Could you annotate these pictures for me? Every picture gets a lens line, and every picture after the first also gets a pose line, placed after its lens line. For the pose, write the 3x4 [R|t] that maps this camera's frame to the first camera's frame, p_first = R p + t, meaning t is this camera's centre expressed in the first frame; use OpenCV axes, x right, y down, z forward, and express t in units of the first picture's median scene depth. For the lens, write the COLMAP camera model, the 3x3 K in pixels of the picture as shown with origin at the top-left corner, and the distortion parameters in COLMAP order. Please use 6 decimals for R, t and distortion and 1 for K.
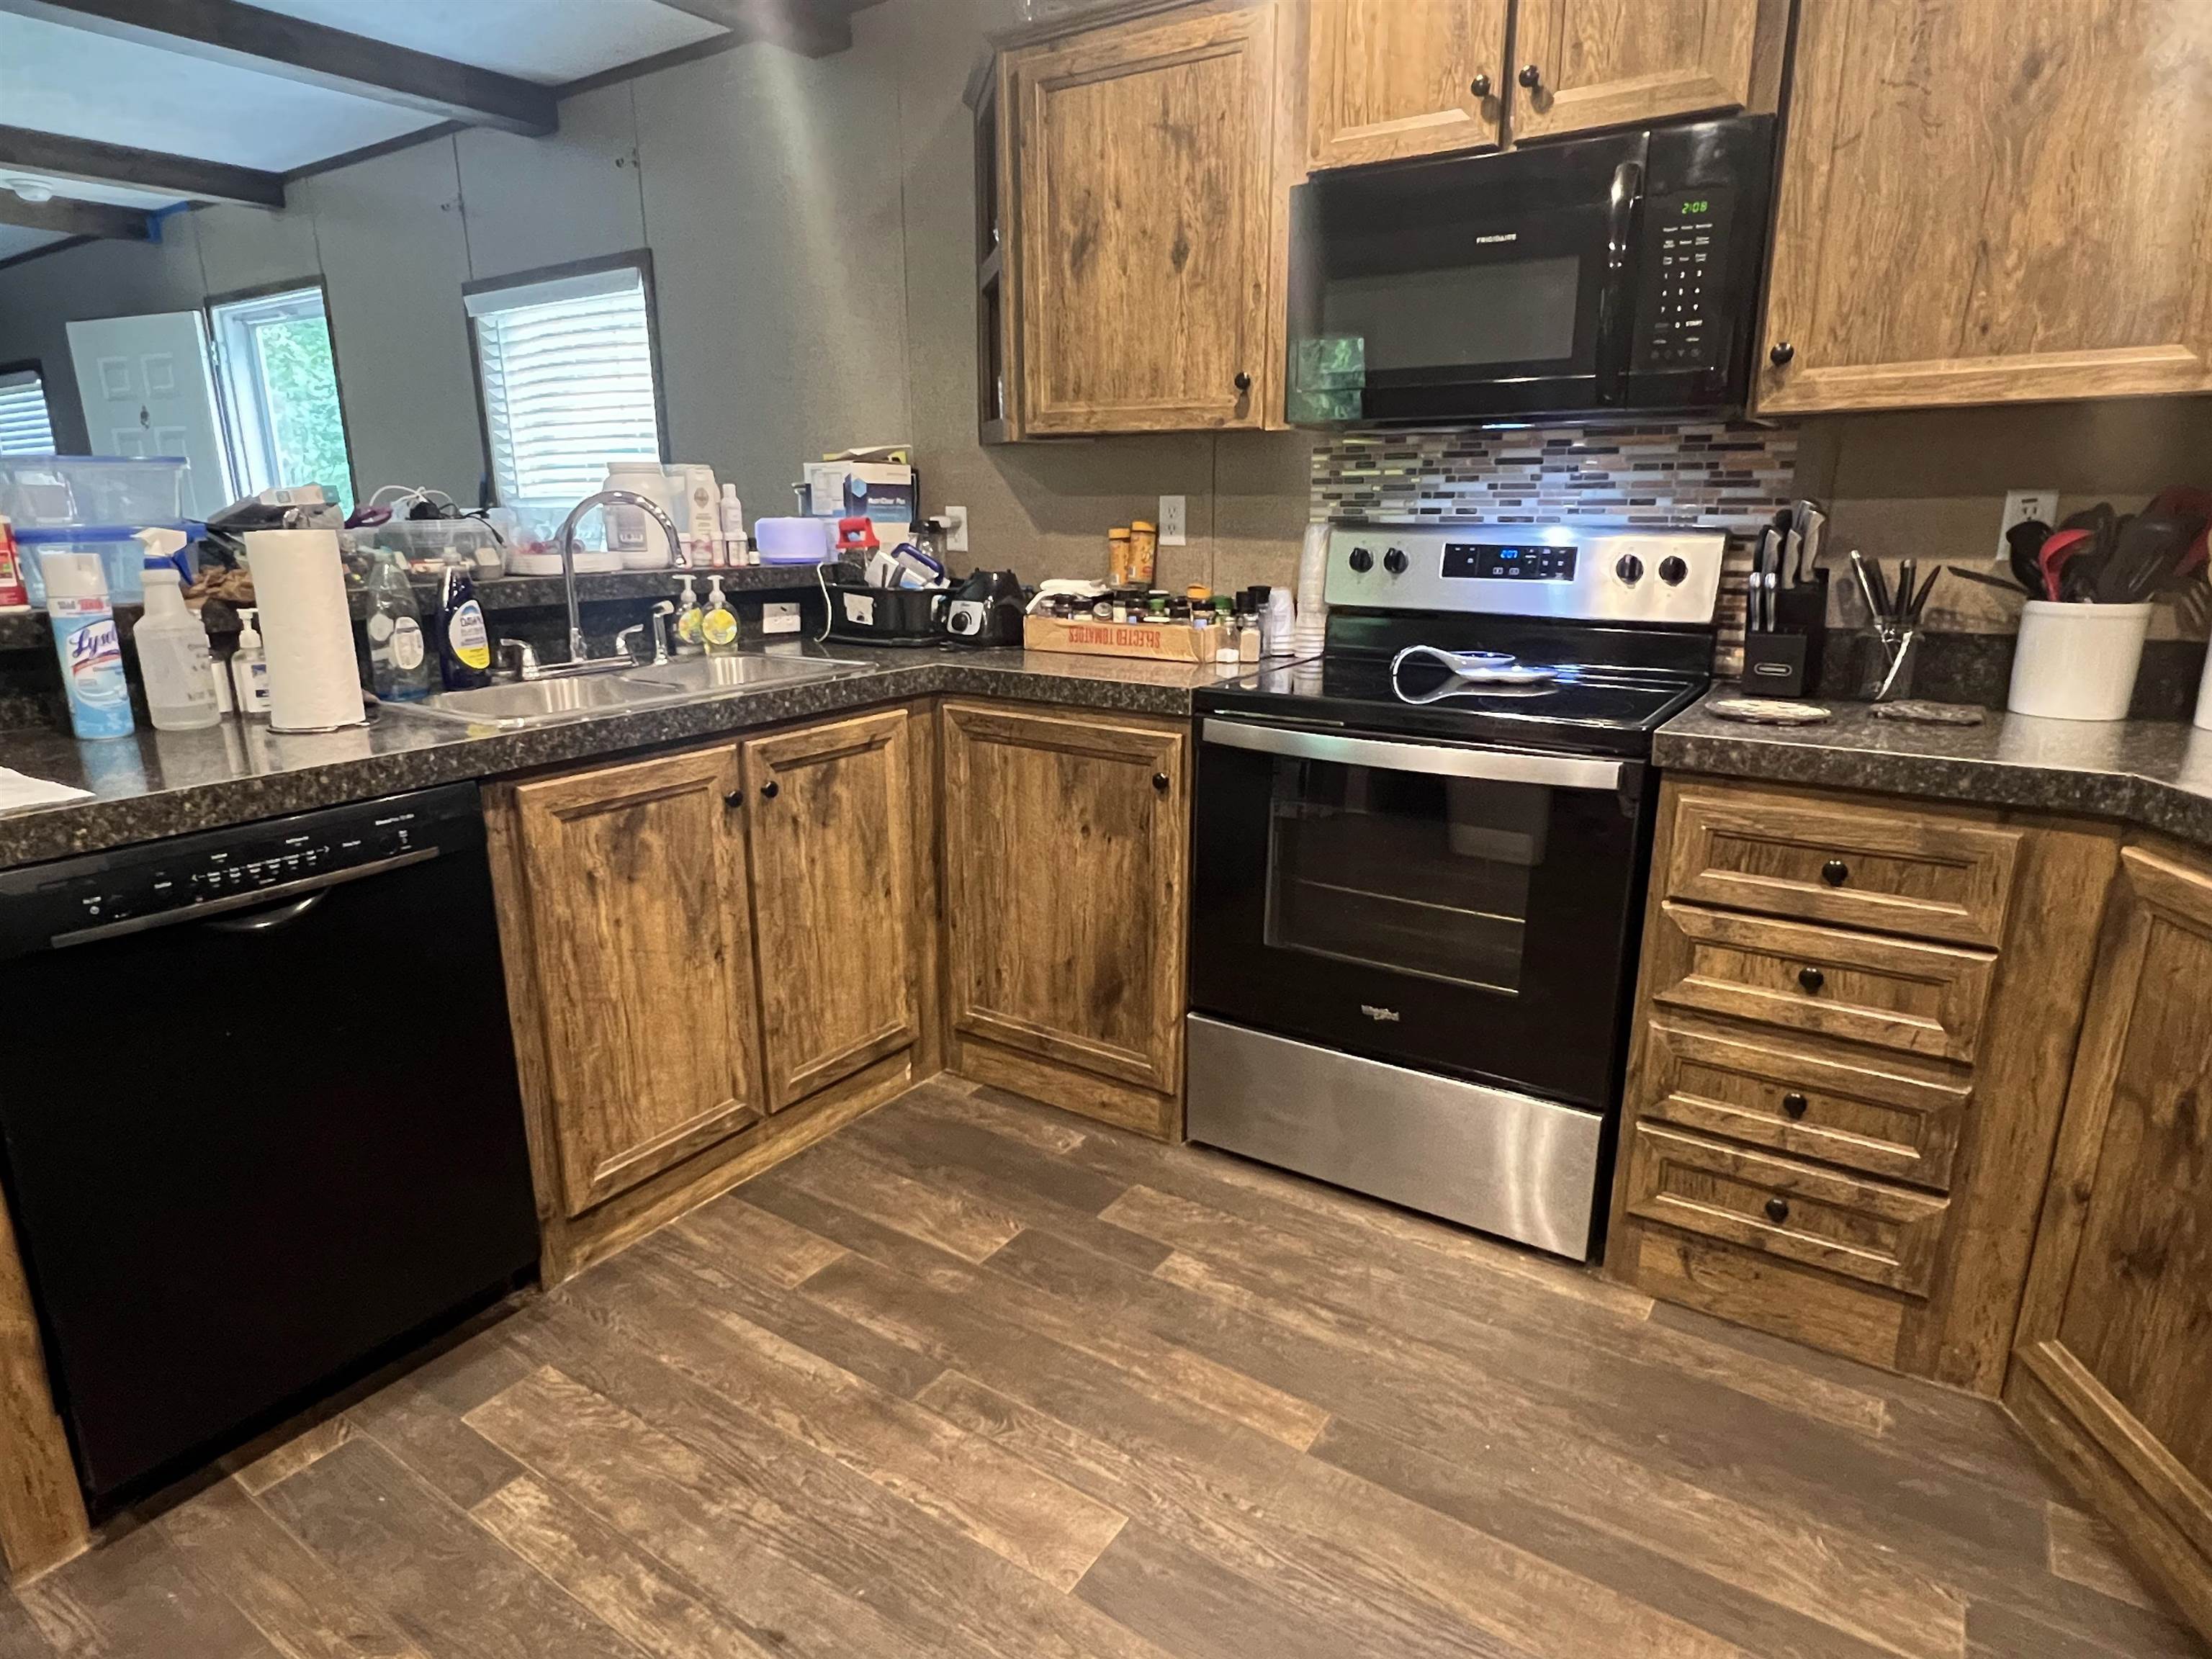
lens RADIAL K [[1255.1, 0, 1106.0], [0, 1255.1, 829.5], [0, 0, 1]] dist [0.001784, -0.000304]
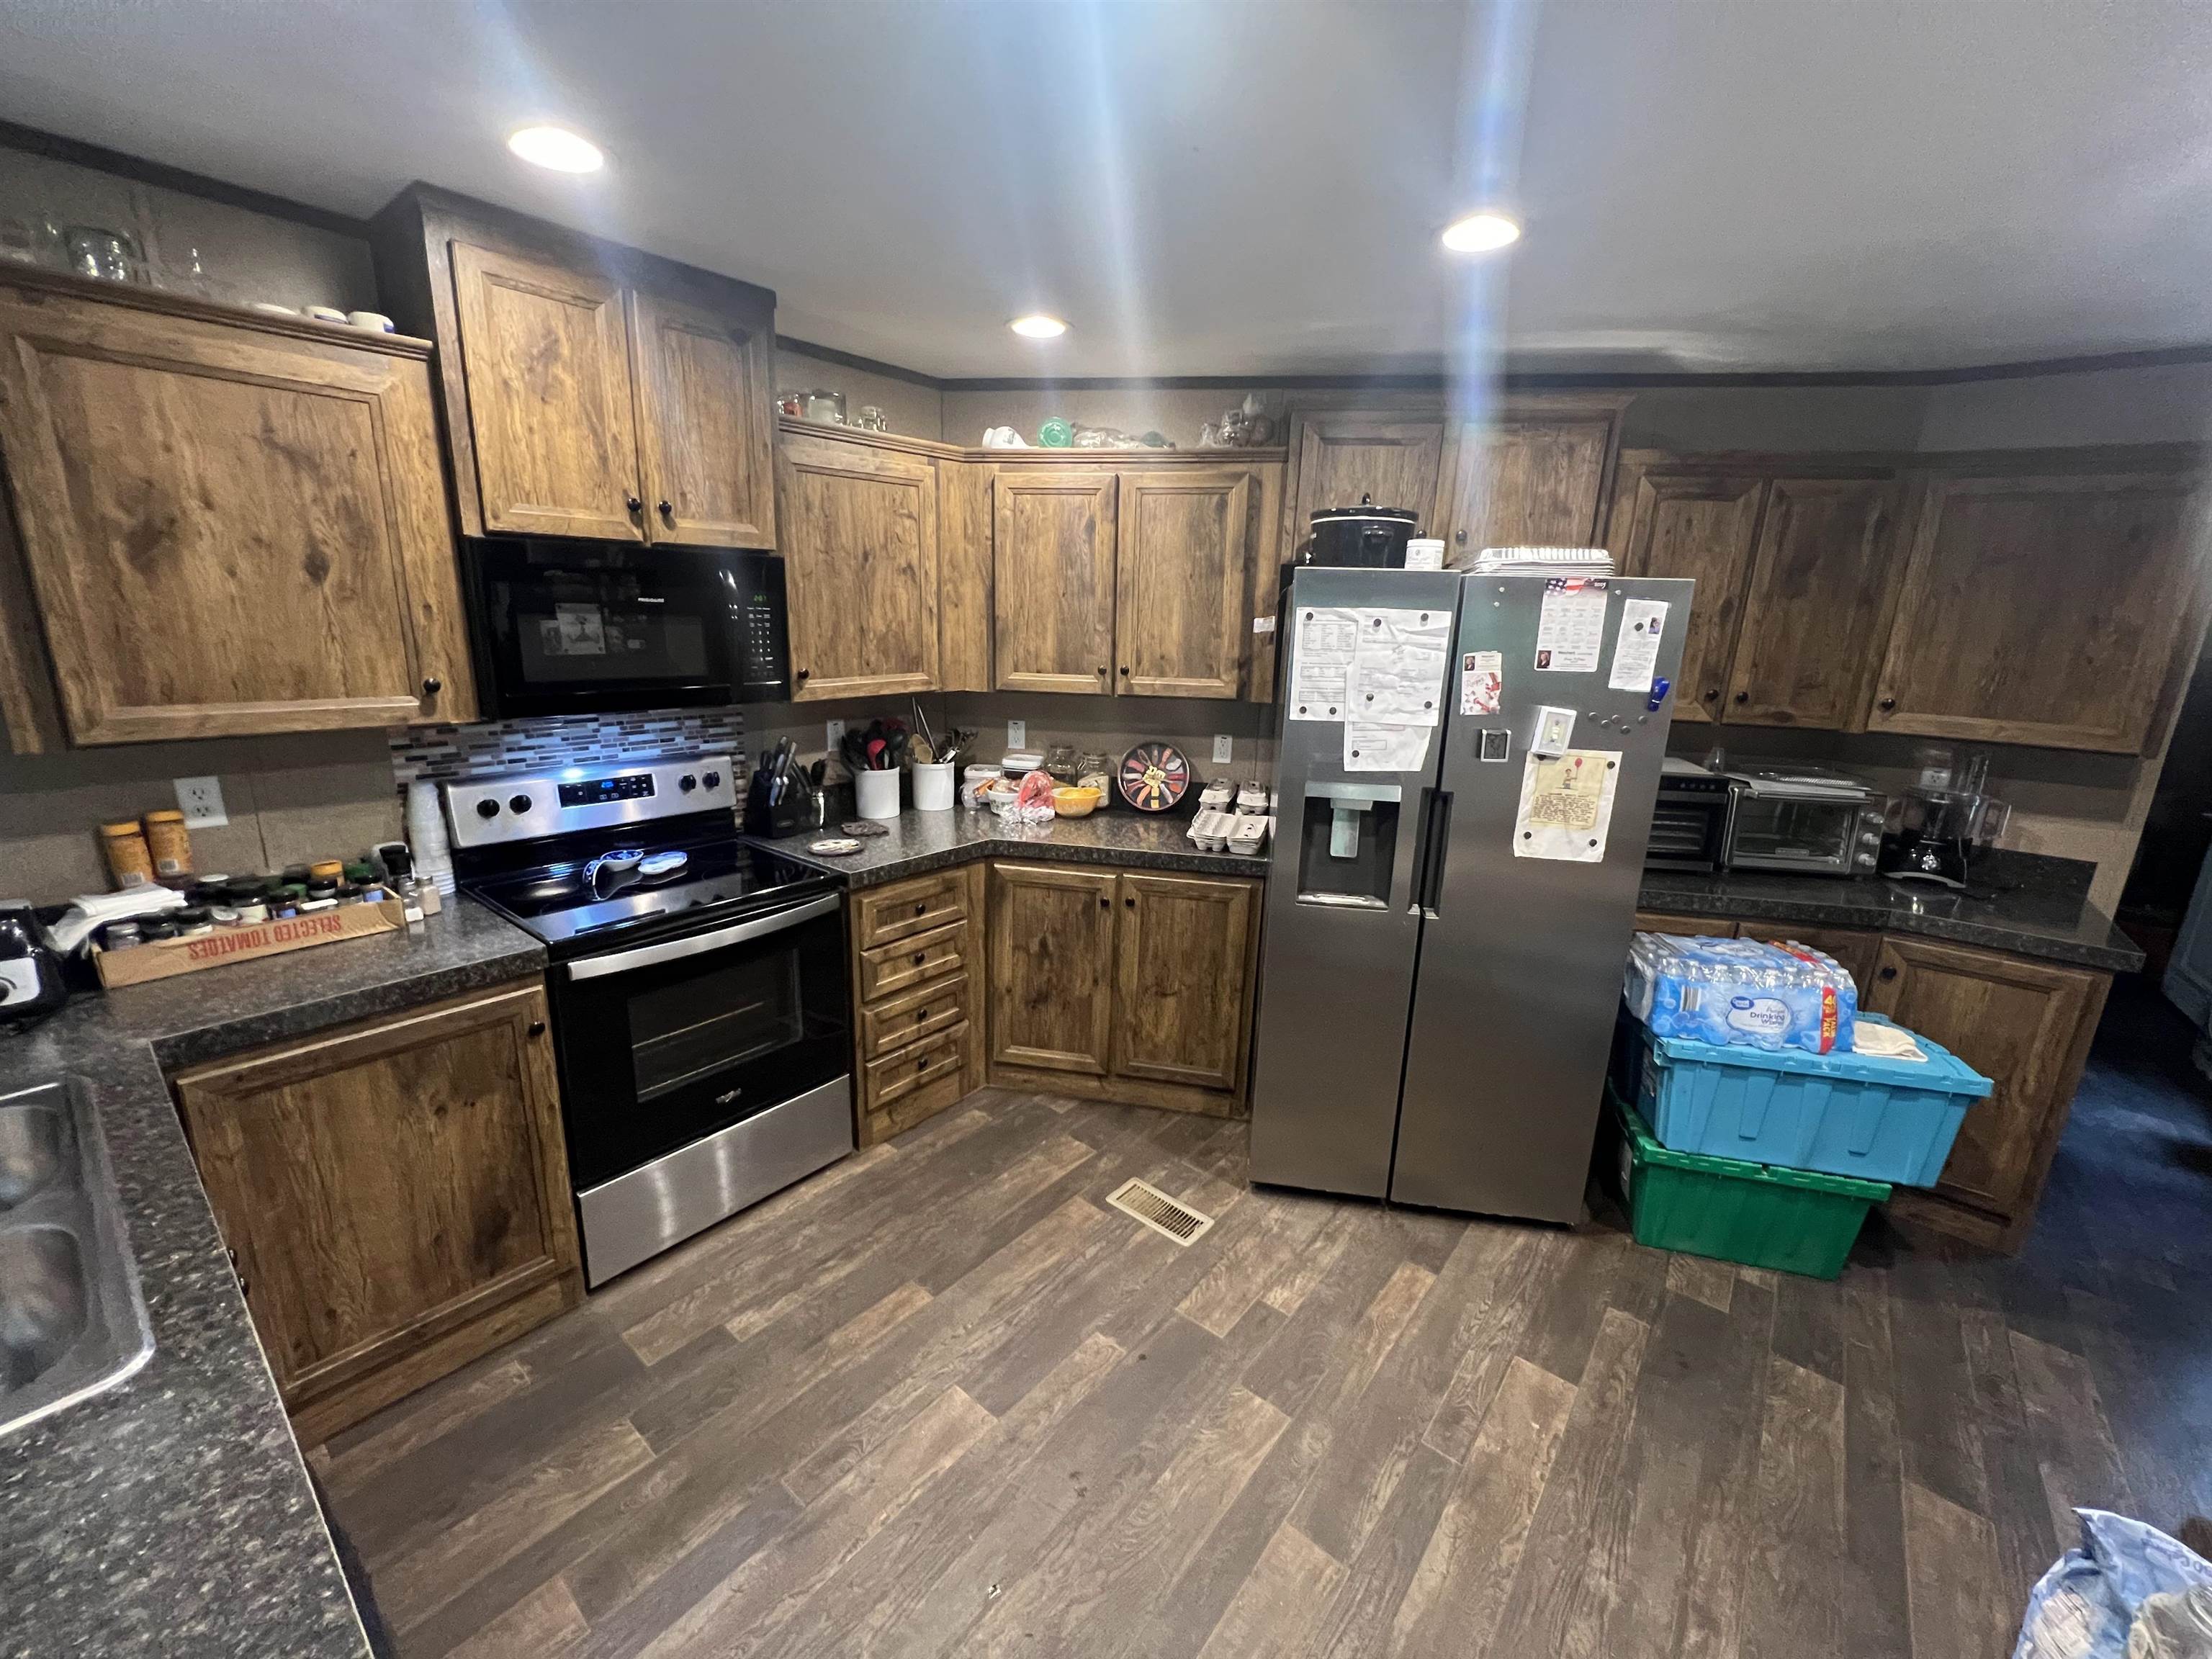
lens RADIAL K [[856.5, 0, 1106.0], [0, 856.5, 829.5], [0, 0, 1]] dist [0.011218, -0.000019]
pose [[0.114622, -0.234941, 0.965228, -0.681858], [0.227922, 0.951932, 0.204639, -0.280263], [-0.966909, 0.196541, 0.162660, 0.331237]]
